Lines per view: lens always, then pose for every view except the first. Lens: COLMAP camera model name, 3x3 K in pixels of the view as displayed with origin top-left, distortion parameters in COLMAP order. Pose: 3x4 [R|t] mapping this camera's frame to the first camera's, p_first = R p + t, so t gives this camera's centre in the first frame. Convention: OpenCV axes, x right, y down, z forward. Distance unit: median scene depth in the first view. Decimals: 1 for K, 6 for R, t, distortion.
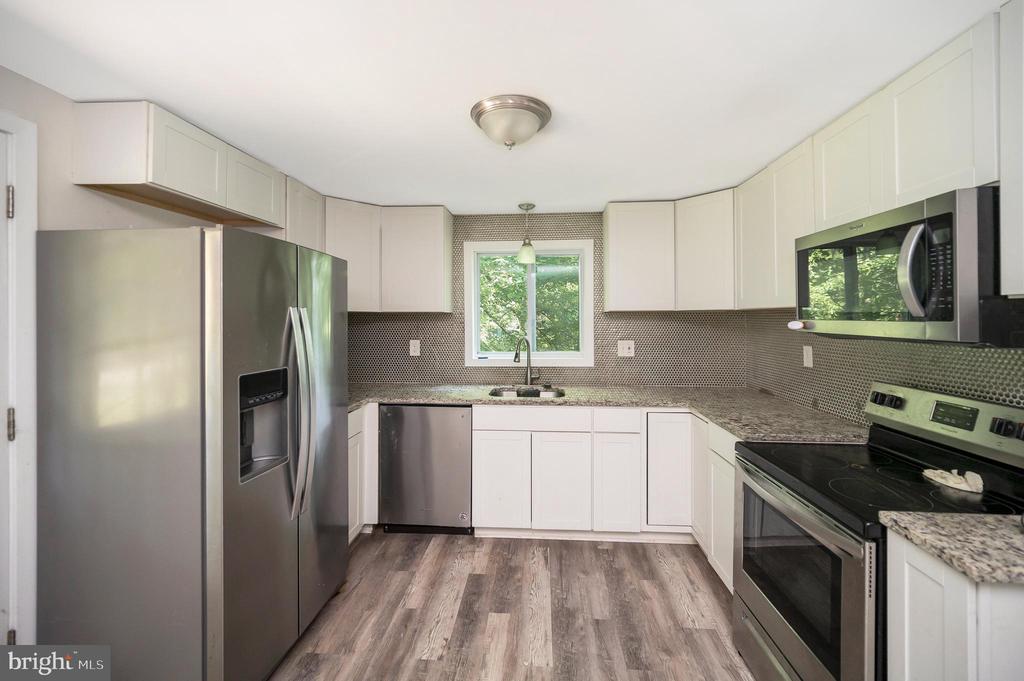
lens RADIAL K [[428.2, 0, 521.1], [0, 428.2, 316.2], [0, 0, 1]] dist [0.000991, 0.000007]
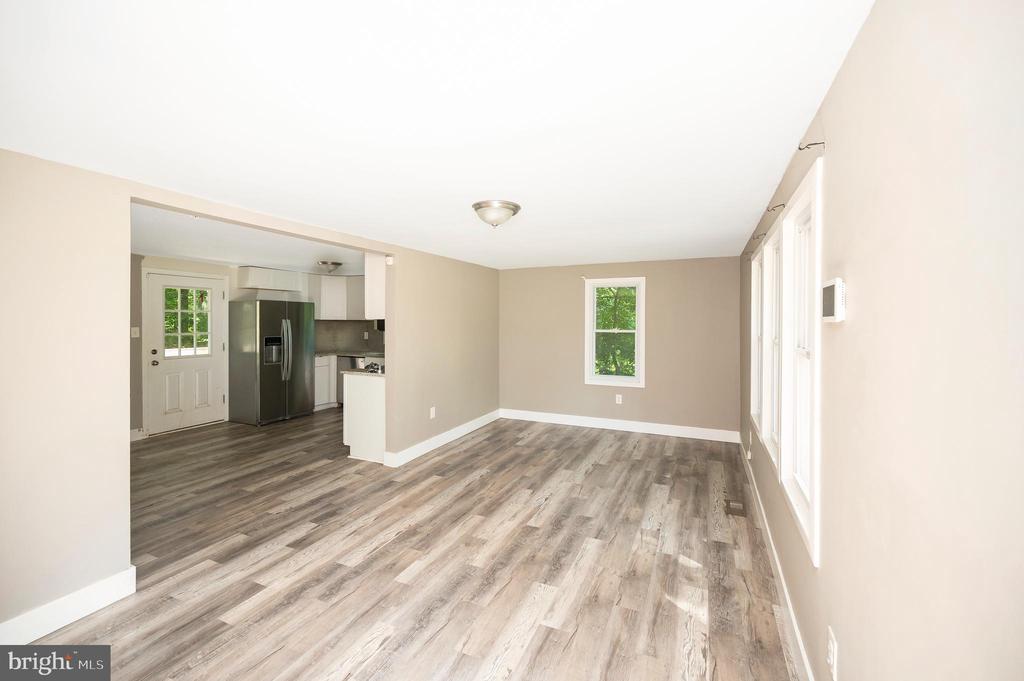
lens RADIAL K [[428.1, 0, 515.4], [0, 428.1, 323.2], [0, 0, 1]] dist [0.001095, -0.000088]
pose [[0.935168, 0.006460, -0.354146, 1.888152], [-0.003544, 0.999954, 0.008880, -0.022615], [0.354187, -0.007049, 0.935148, -1.220149]]
